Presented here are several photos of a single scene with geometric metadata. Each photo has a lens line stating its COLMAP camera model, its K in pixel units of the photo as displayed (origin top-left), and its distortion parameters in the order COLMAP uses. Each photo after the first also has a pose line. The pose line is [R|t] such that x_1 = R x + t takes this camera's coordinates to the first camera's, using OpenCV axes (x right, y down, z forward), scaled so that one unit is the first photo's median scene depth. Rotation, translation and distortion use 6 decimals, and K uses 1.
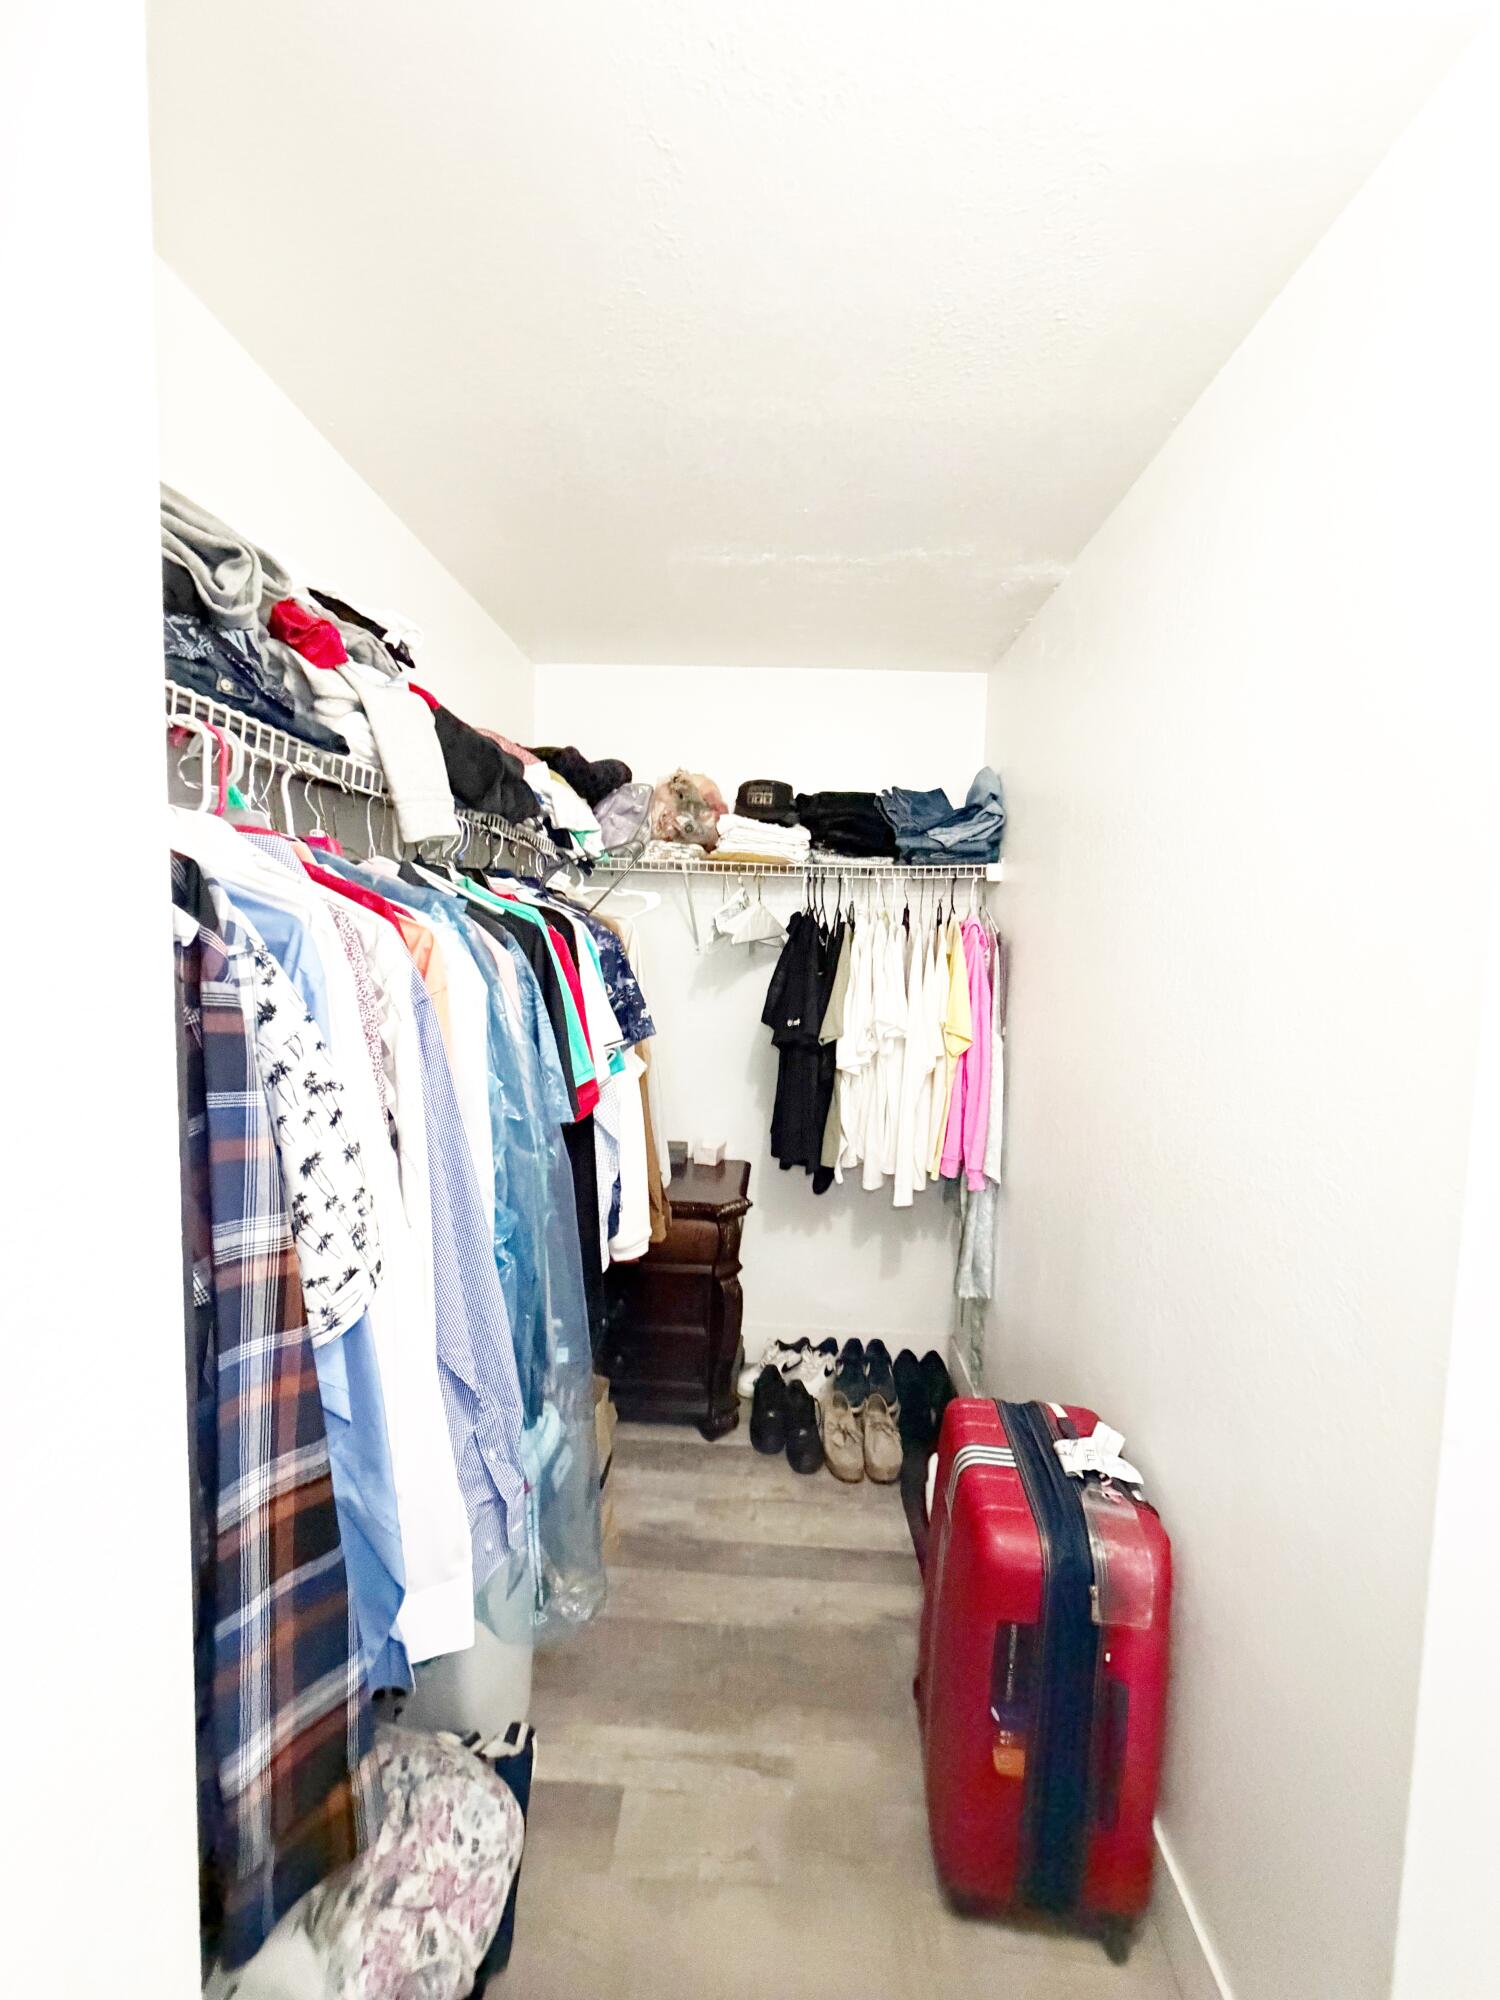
lens RADIAL K [[802.7, 0, 750.3], [0, 802.7, 1002.4], [0, 0, 1]] dist [0.004070, 0.000060]
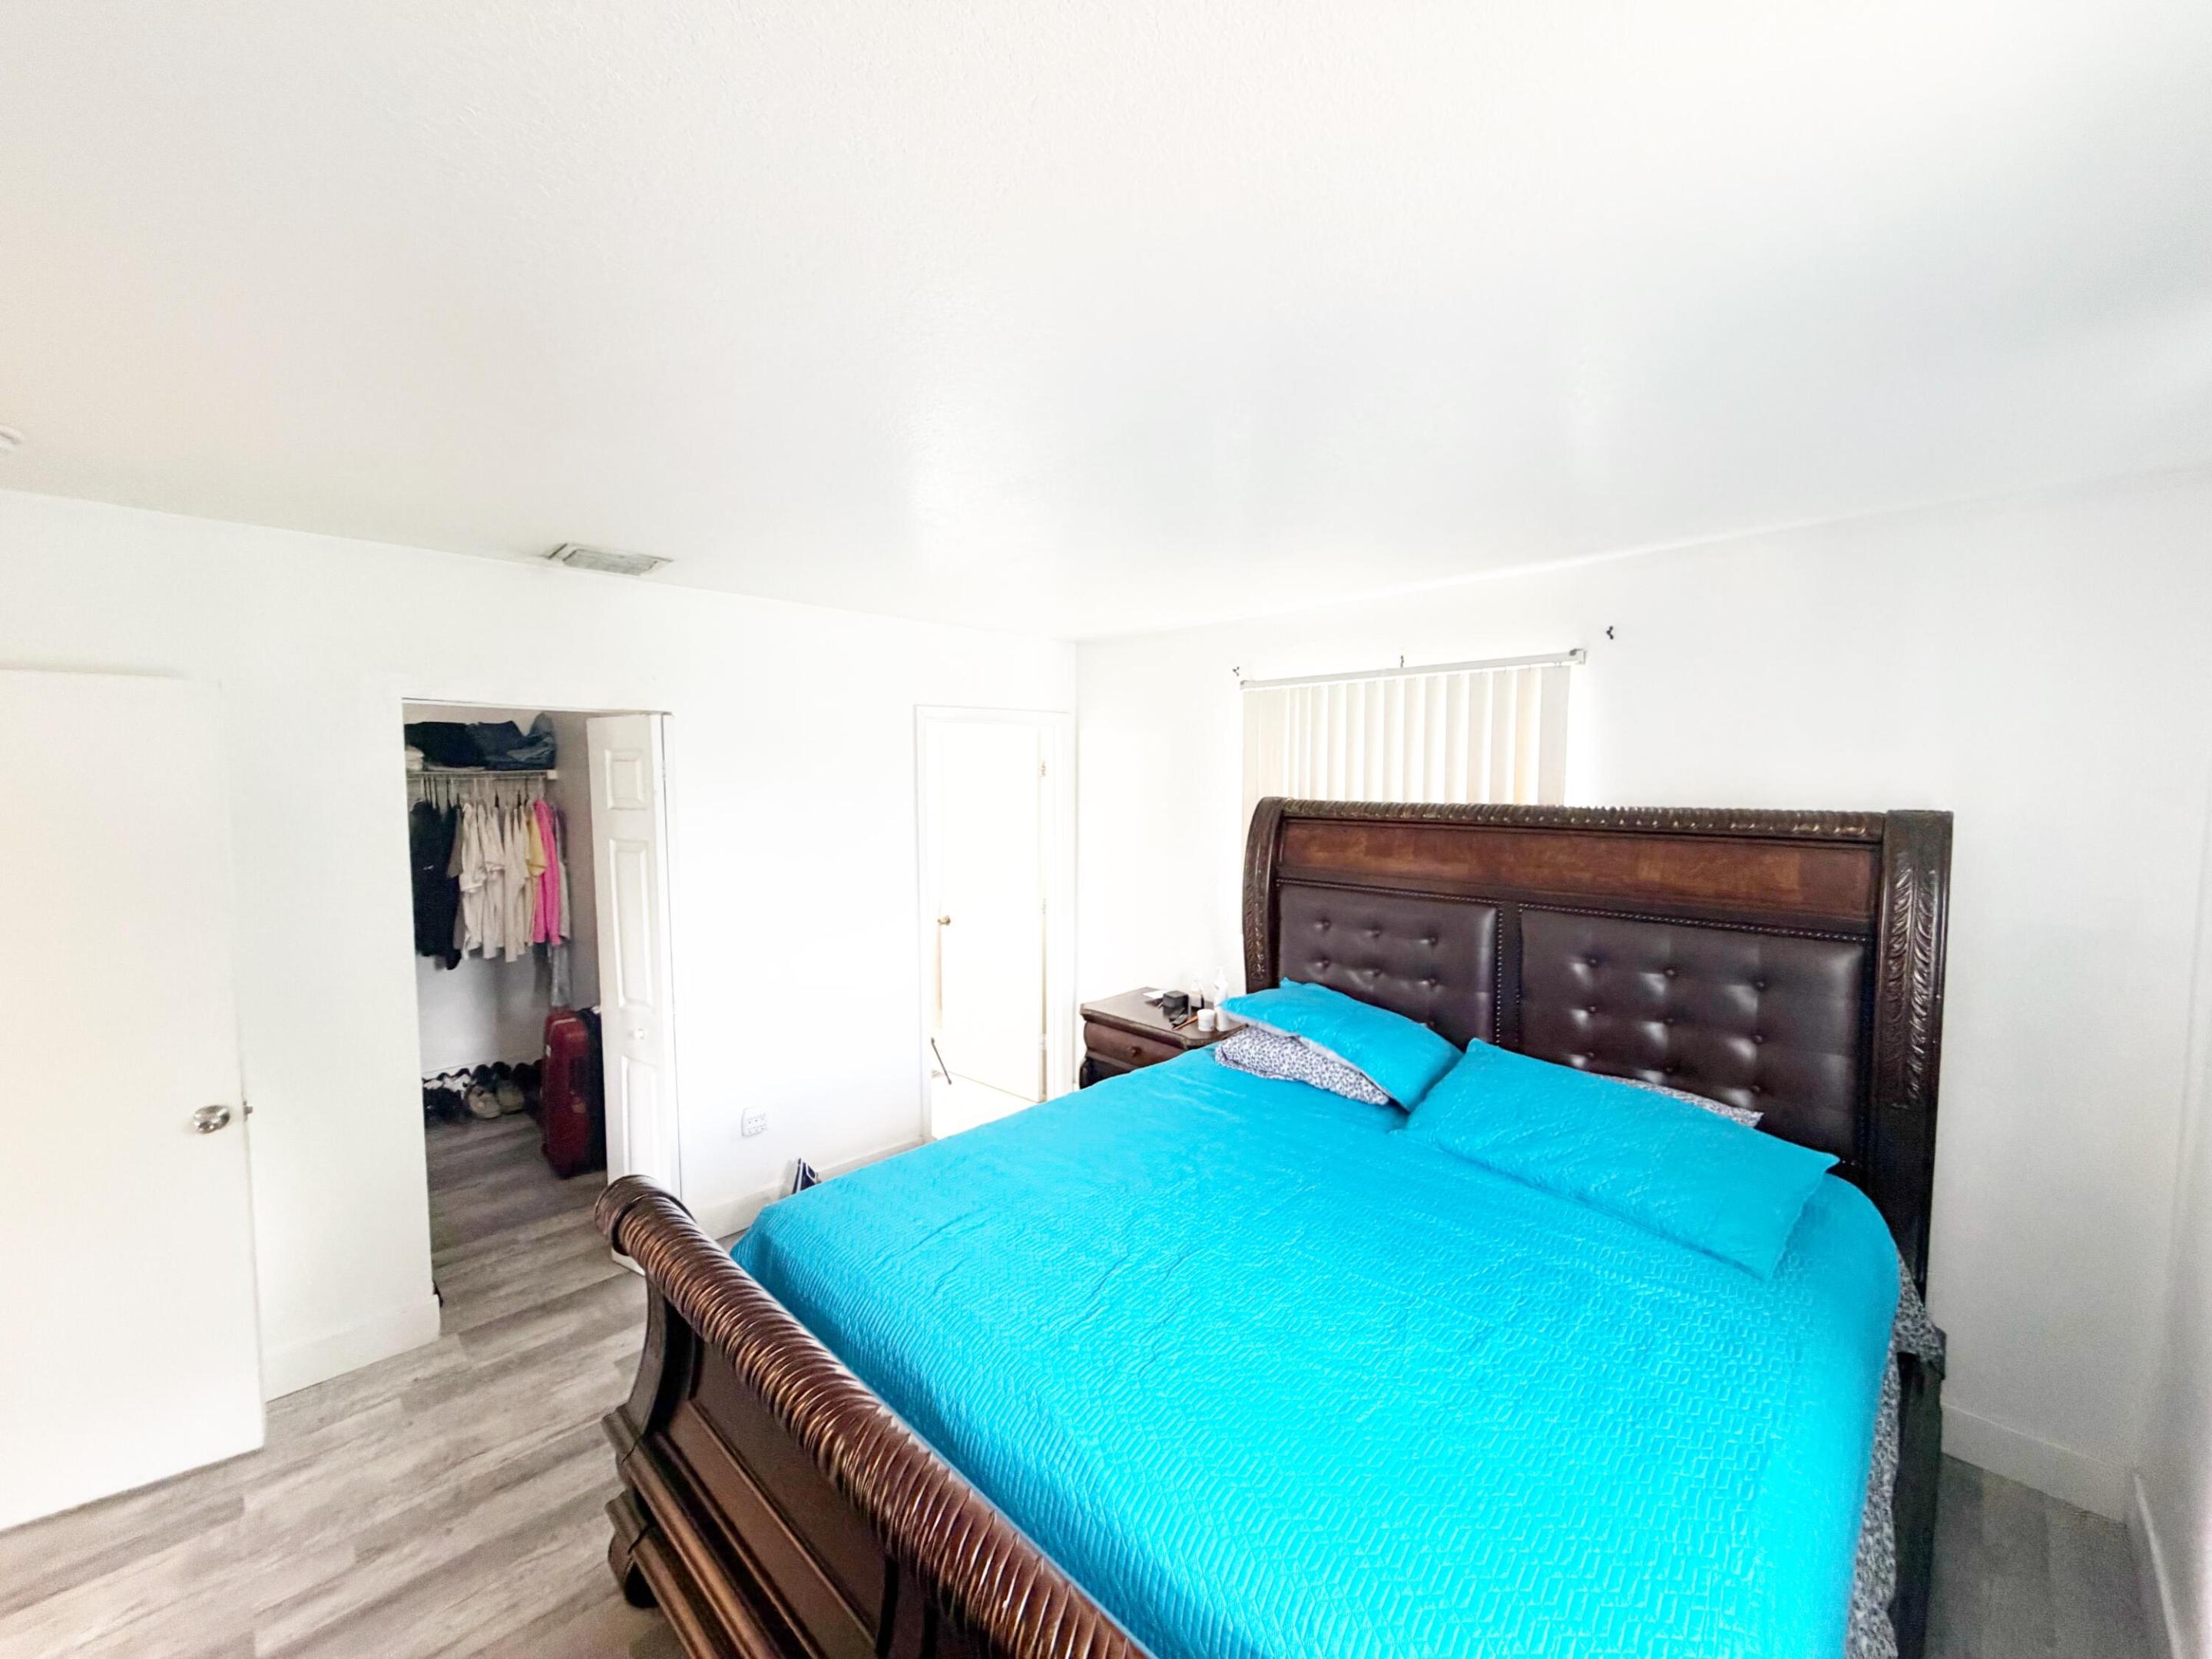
lens RADIAL K [[887.8, 0, 1115.5], [0, 887.8, 843.4], [0, 0, 1]] dist [0.004070, 0.000060]
pose [[0.674968, -0.079939, 0.733504, -0.324277], [0.065671, 0.996677, 0.048191, -0.021562], [-0.734918, 0.015642, 0.677975, -1.297121]]
